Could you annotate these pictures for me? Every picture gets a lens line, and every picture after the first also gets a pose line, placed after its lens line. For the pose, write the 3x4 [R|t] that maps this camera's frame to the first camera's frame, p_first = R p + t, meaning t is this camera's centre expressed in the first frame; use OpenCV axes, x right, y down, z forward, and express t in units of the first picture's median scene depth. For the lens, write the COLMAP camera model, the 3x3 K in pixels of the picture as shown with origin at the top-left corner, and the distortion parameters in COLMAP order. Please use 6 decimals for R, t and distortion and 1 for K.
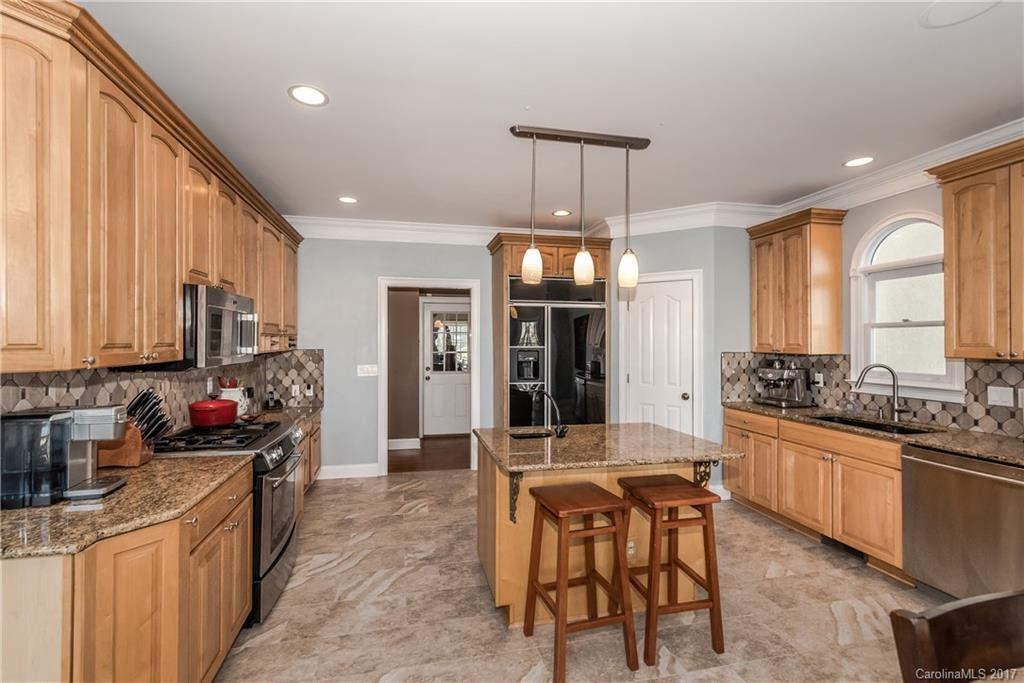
lens RADIAL K [[439.3, 0, 498.2], [0, 439.3, 340.7], [0, 0, 1]] dist [0.001774, -0.001184]
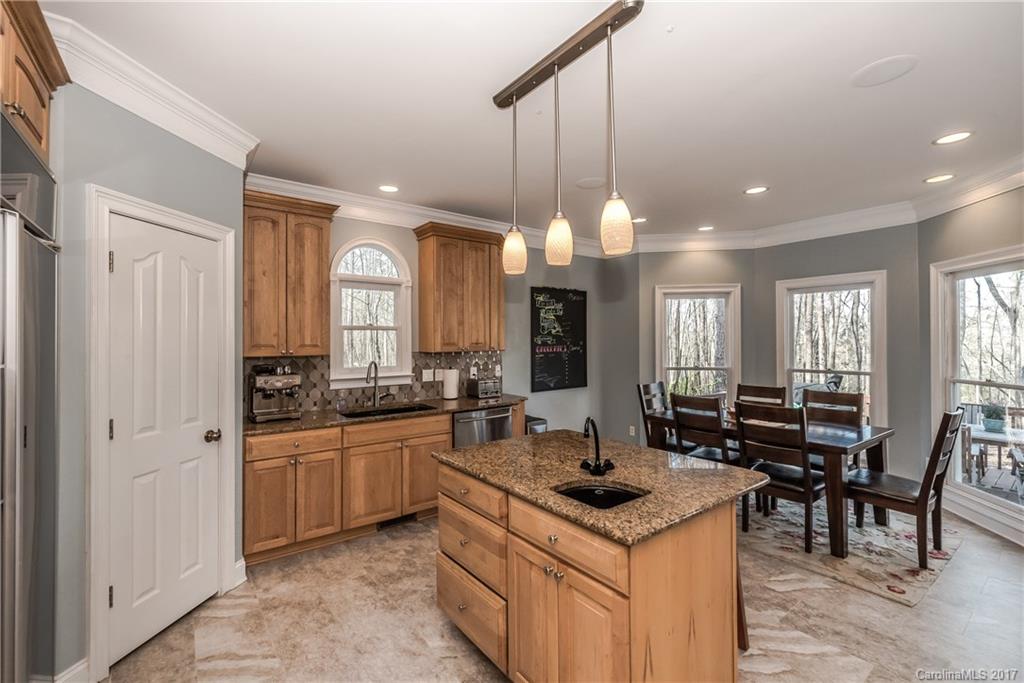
lens RADIAL K [[439.3, 0, 510.2], [0, 439.3, 336.2], [0, 0, 1]] dist [0.001774, -0.001184]
pose [[-0.405717, 0.002075, 0.913997, -0.383453], [-0.001850, 0.999994, -0.003091, -0.010744], [-0.913997, -0.002945, -0.405710, 1.182189]]
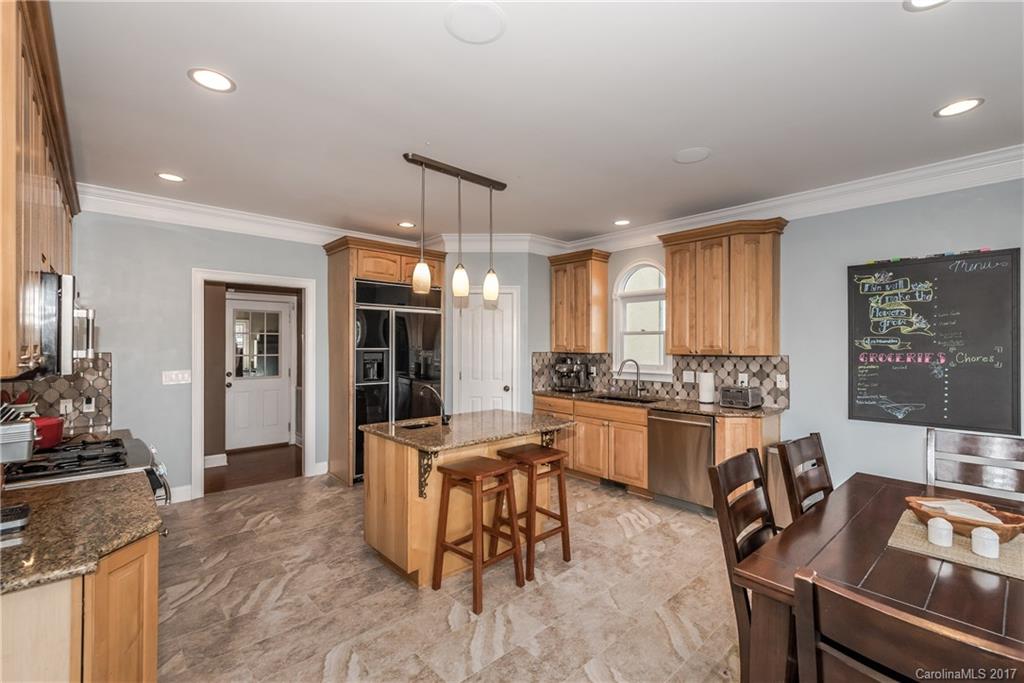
lens RADIAL K [[439.3, 0, 514.1], [0, 439.3, 344.3], [0, 0, 1]] dist [0.001774, -0.001184]
pose [[0.861416, 0.000608, 0.507899, -0.242869], [-0.002508, 0.999992, 0.003057, -0.000550], [-0.507893, -0.003908, 0.861411, -0.091264]]
